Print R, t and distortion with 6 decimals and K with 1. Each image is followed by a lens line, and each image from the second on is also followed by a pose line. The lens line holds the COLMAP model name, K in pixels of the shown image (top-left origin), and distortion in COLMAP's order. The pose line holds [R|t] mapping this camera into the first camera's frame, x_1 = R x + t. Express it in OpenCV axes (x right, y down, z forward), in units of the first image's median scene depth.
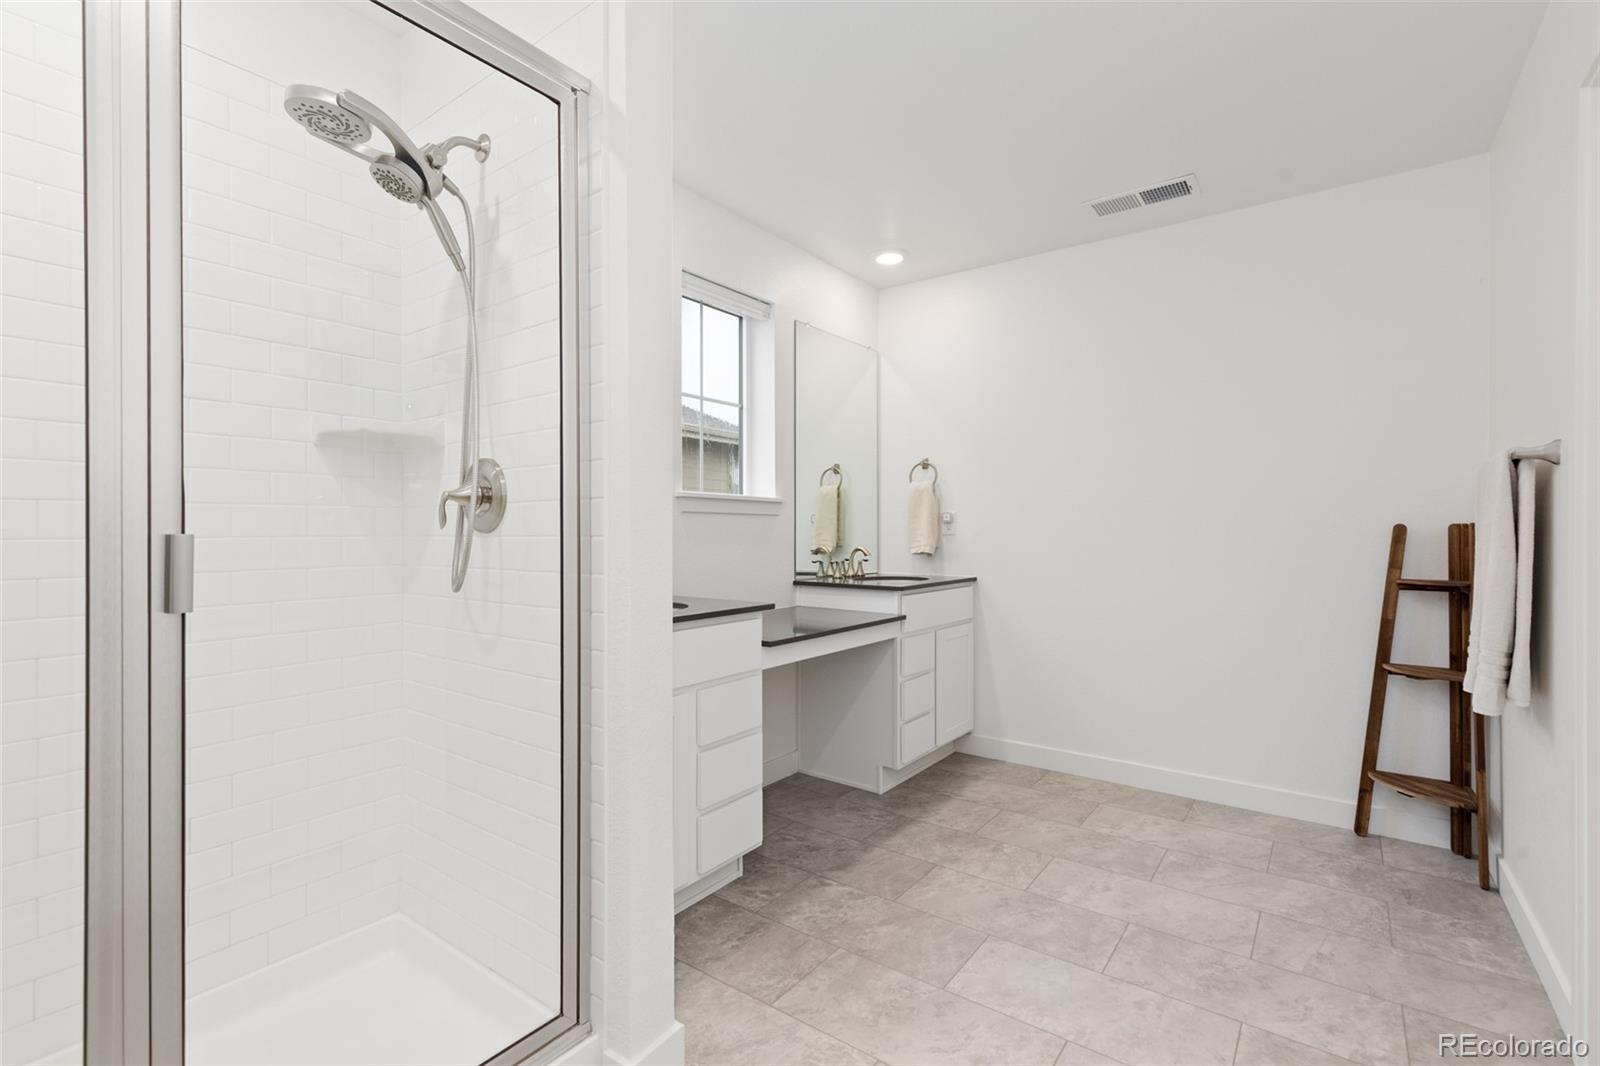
lens RADIAL K [[735.0, 0, 798.0], [0, 735.0, 536.7], [0, 0, 1]] dist [0.008554, -0.001676]
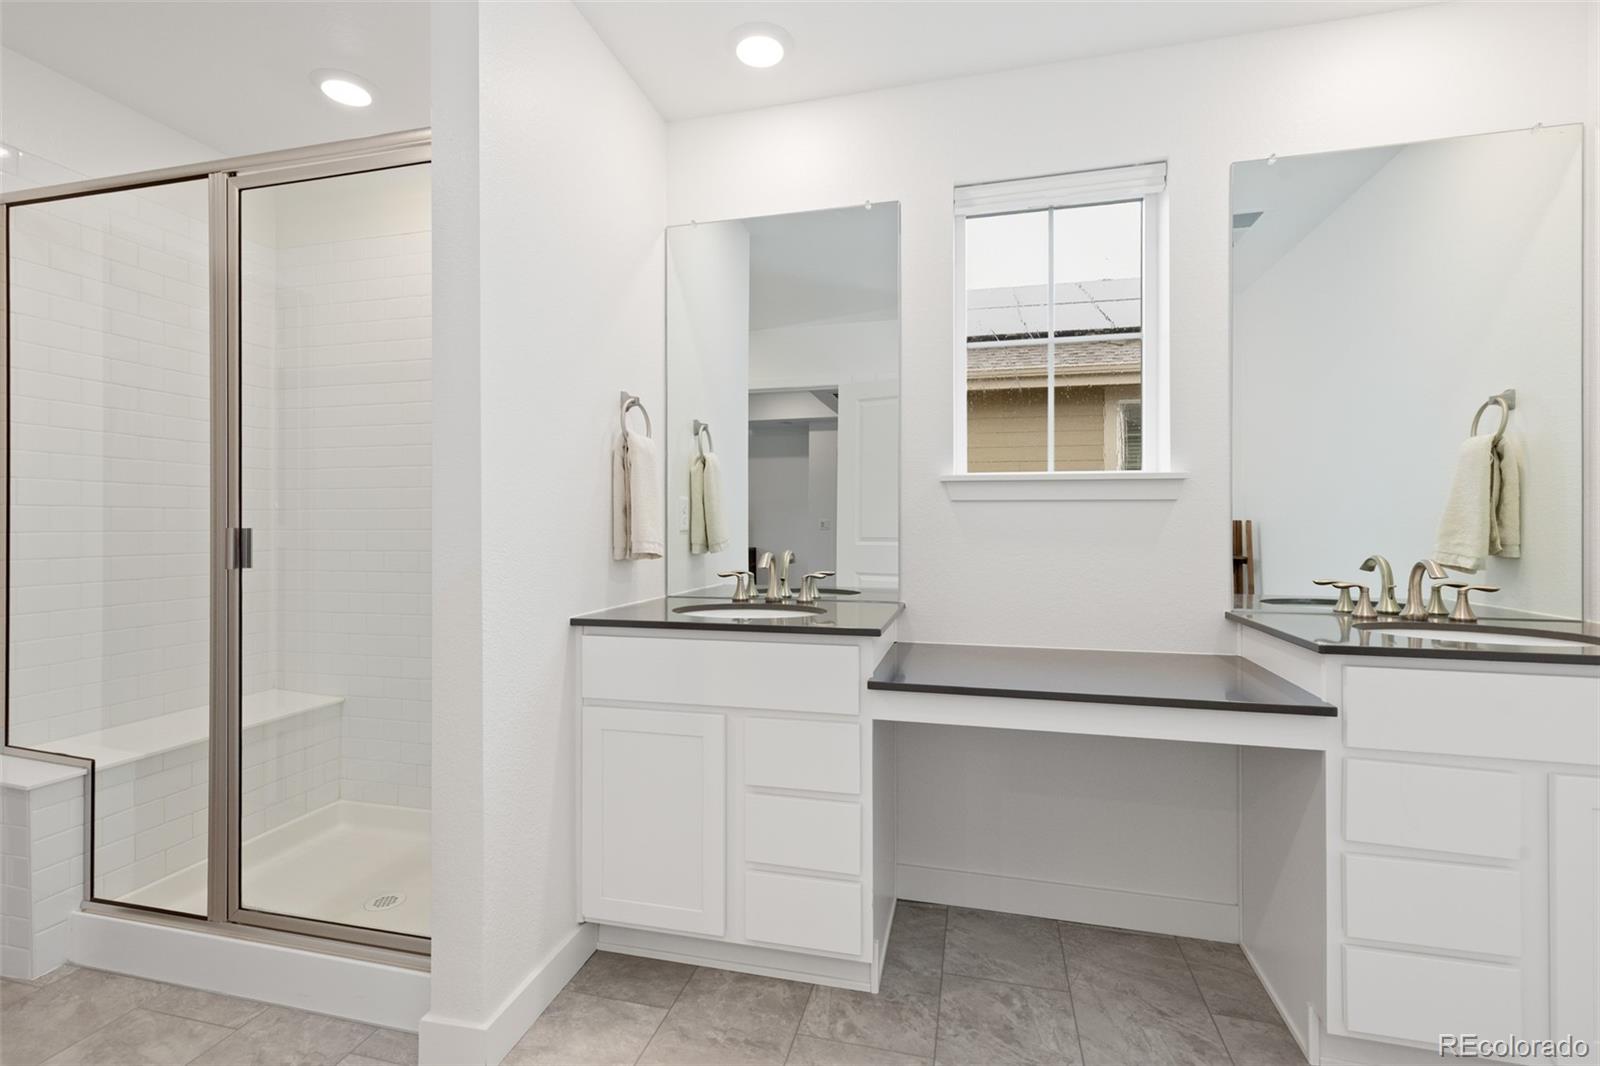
lens RADIAL K [[735.0, 0, 795.7], [0, 735.0, 535.1], [0, 0, 1]] dist [0.008554, -0.001676]
pose [[0.362562, 0.007813, -0.931927, 0.468521], [-0.006216, 0.999963, 0.005965, -0.002257], [0.931939, 0.003630, 0.362597, 0.530531]]
